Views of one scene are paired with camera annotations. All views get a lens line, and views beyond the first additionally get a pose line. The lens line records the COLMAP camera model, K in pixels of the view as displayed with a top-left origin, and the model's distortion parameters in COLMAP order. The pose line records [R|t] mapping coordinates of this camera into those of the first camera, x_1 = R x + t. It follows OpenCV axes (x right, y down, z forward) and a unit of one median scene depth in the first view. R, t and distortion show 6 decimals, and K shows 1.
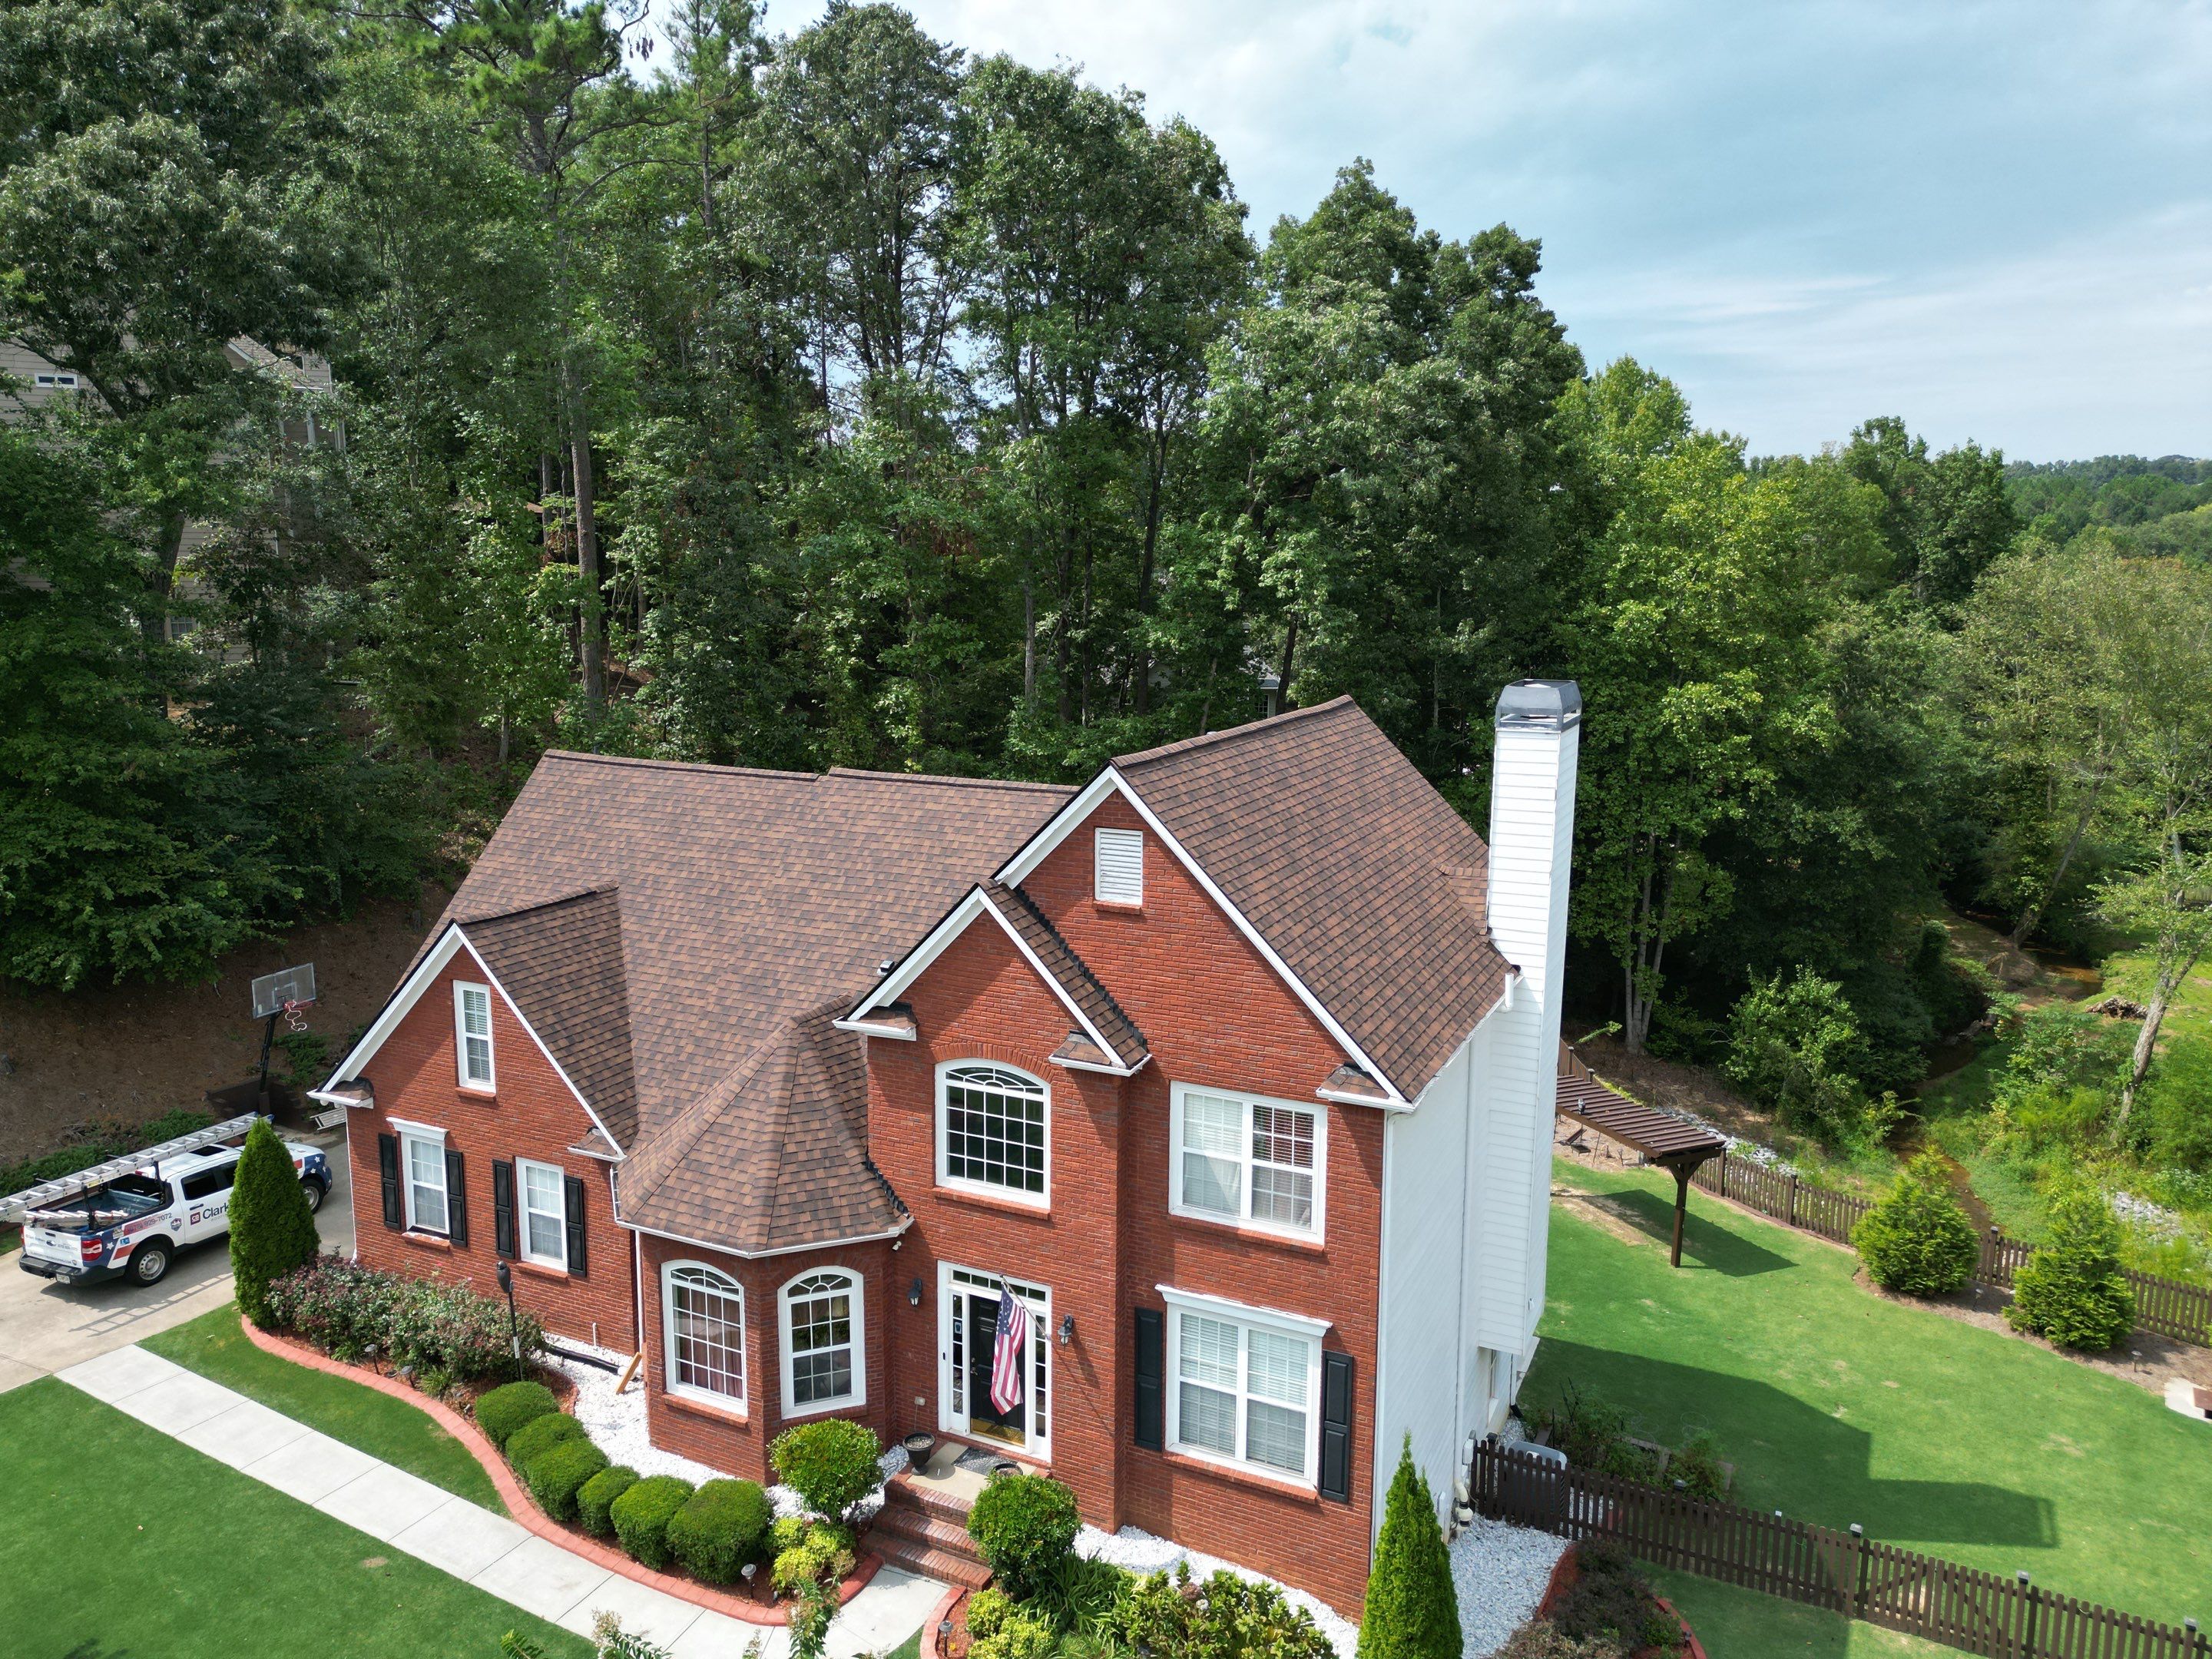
lens RADIAL K [[1573.8, 0, 1116.3], [0, 1573.8, 819.5], [0, 0, 1]] dist [0.057885, -0.041137]
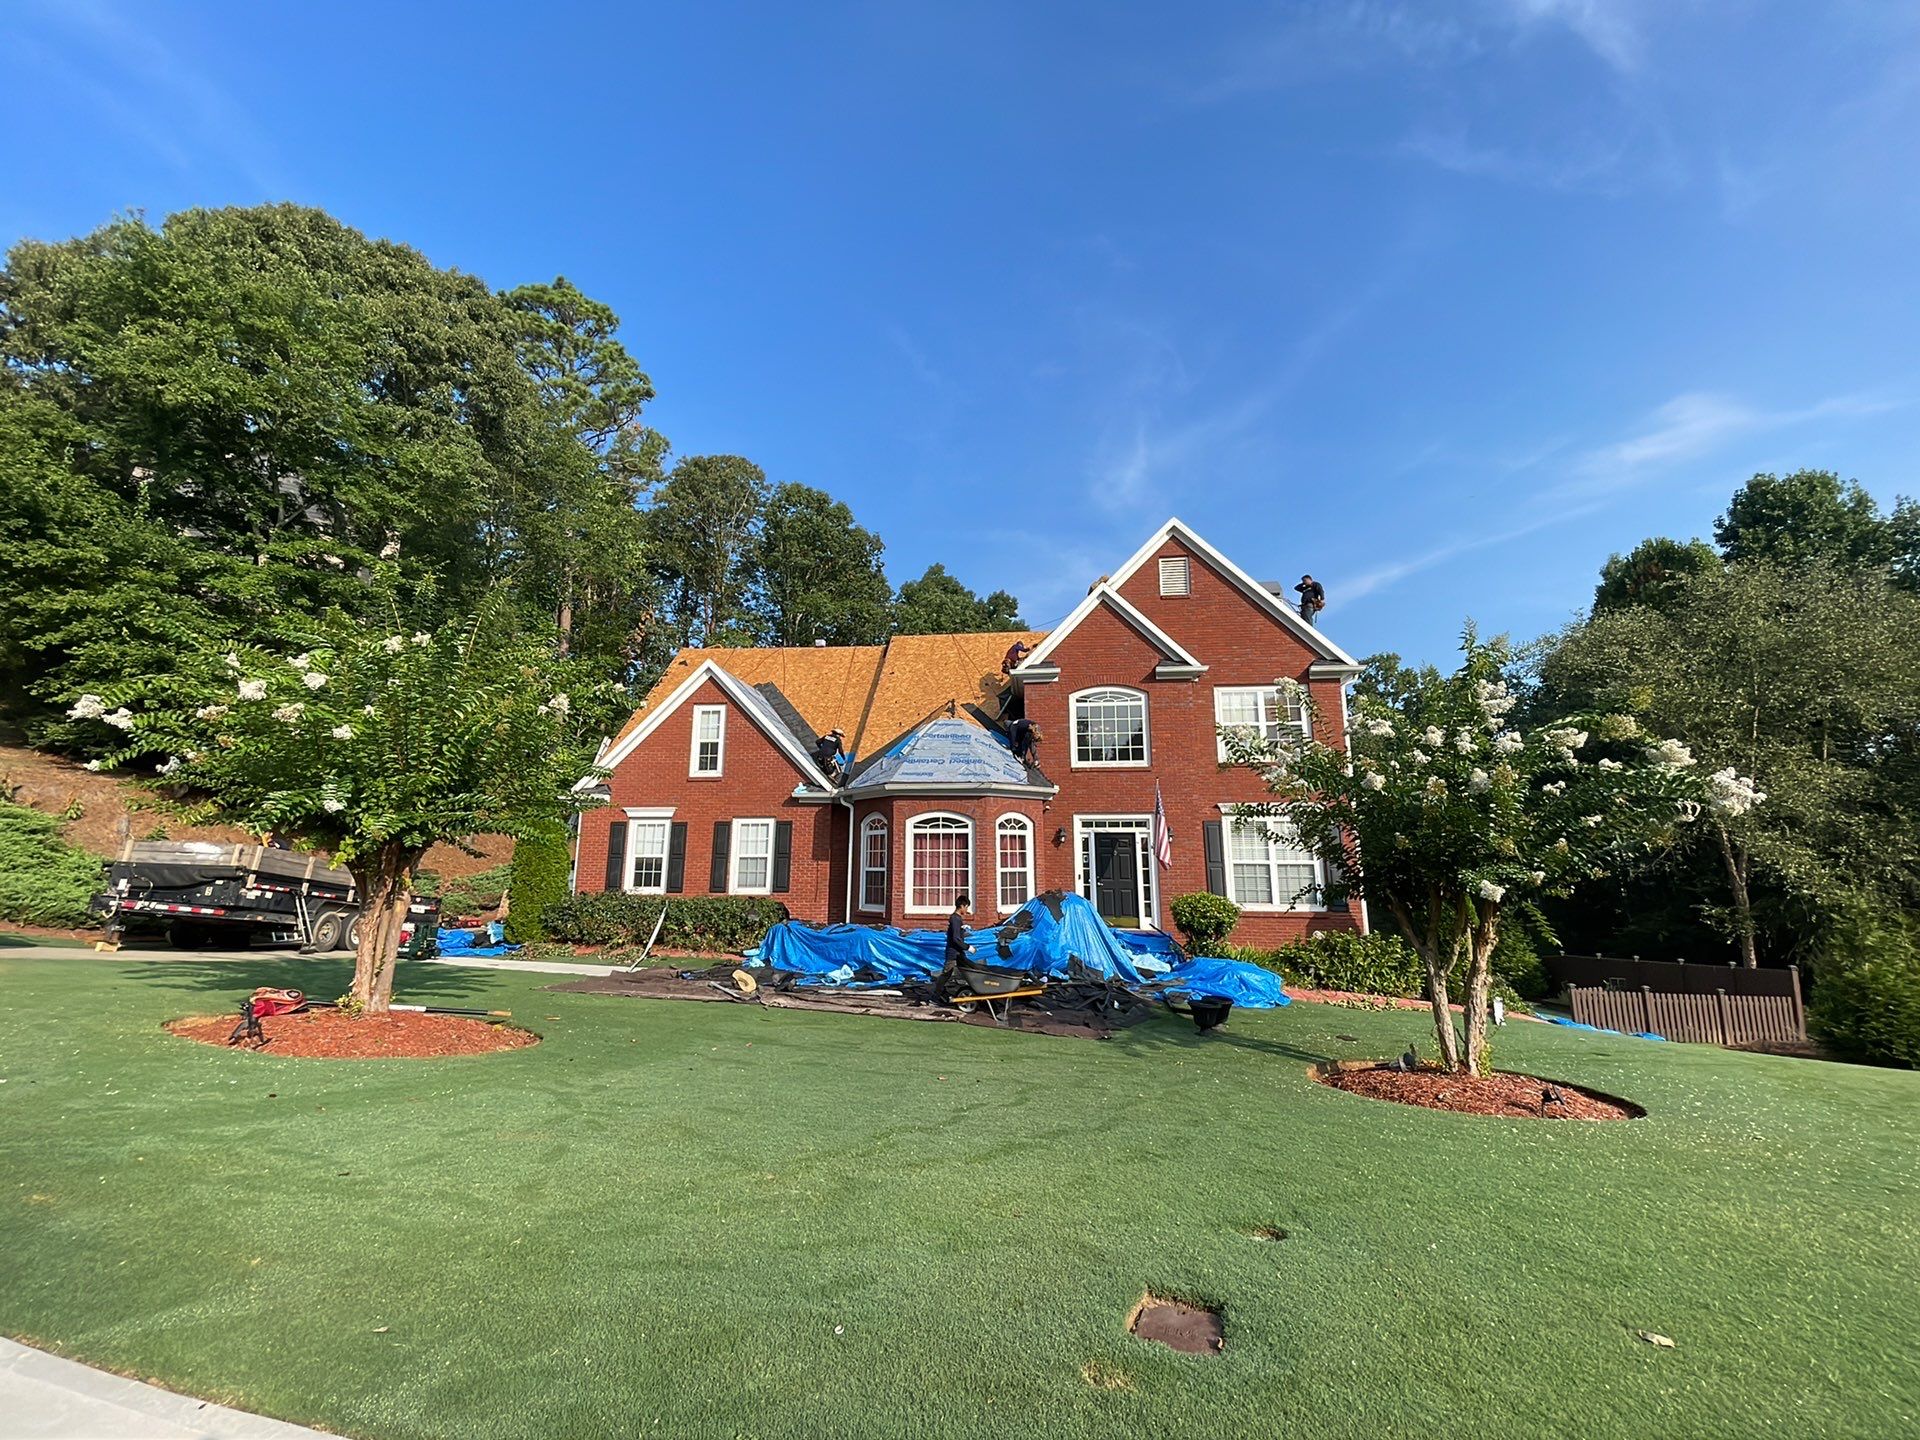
lens RADIAL K [[796.7, 0, 959.5], [0, 796.7, 710.9], [0, 0, 1]] dist [0.016629, -0.005155]
pose [[0.940450, 0.061971, 0.334235, -0.514460], [0.061185, 0.936325, -0.345764, 0.462317], [-0.334380, 0.345624, 0.876775, 0.278675]]
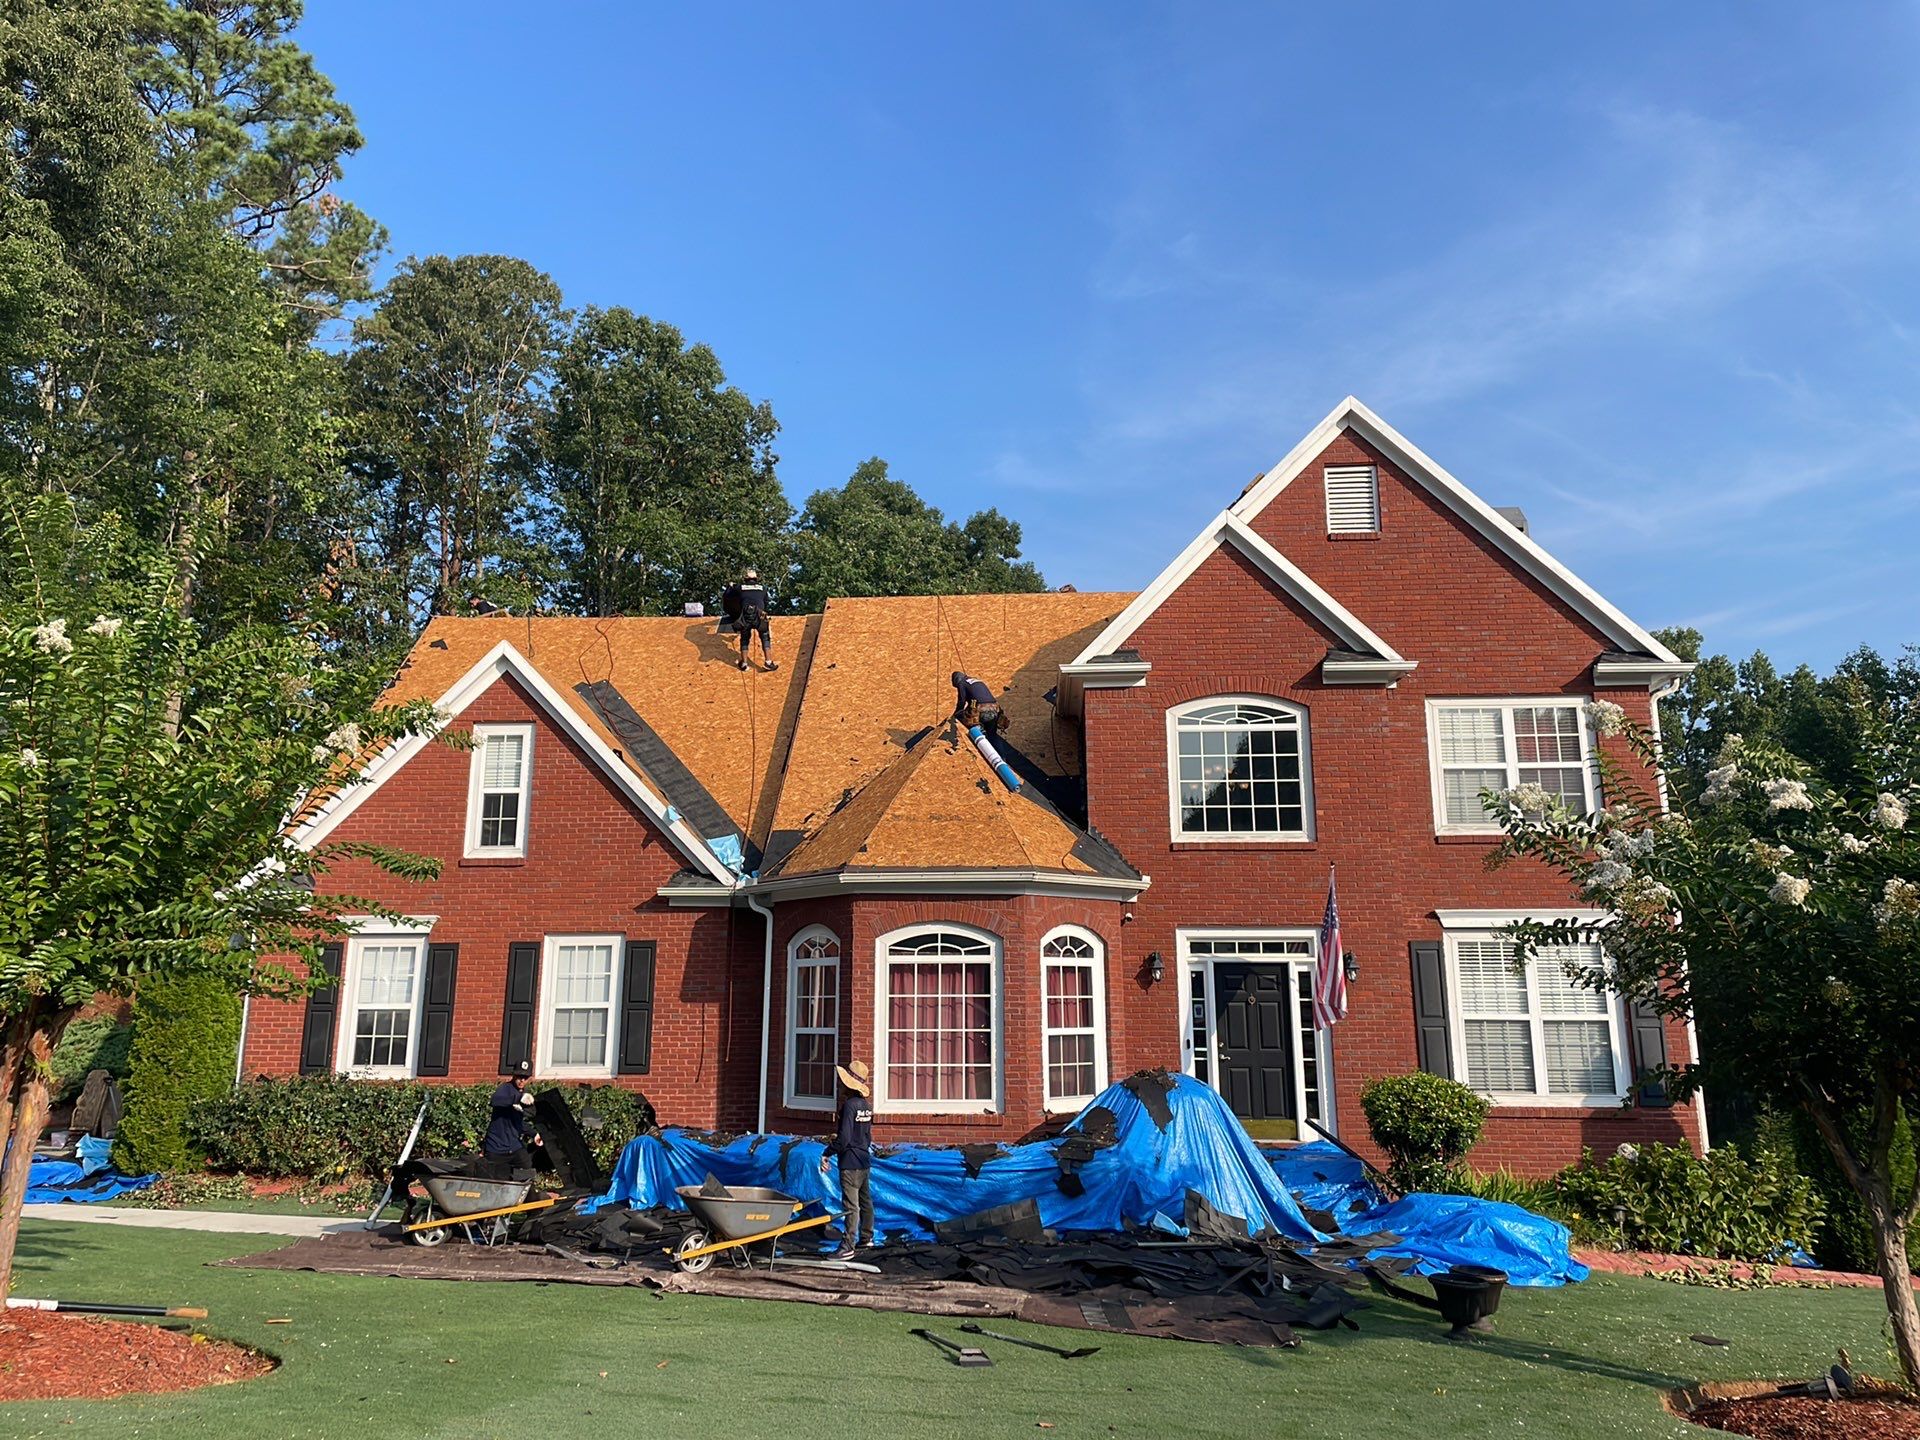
lens RADIAL K [[1468.5, 0, 955.1], [0, 1468.5, 665.2], [0, 0, 1]] dist [0.055821, -0.072229]
pose [[0.925189, 0.082997, 0.370319, -0.561201], [0.069720, 0.922013, -0.380829, 0.456724], [-0.373047, 0.378158, 0.847250, 0.278930]]
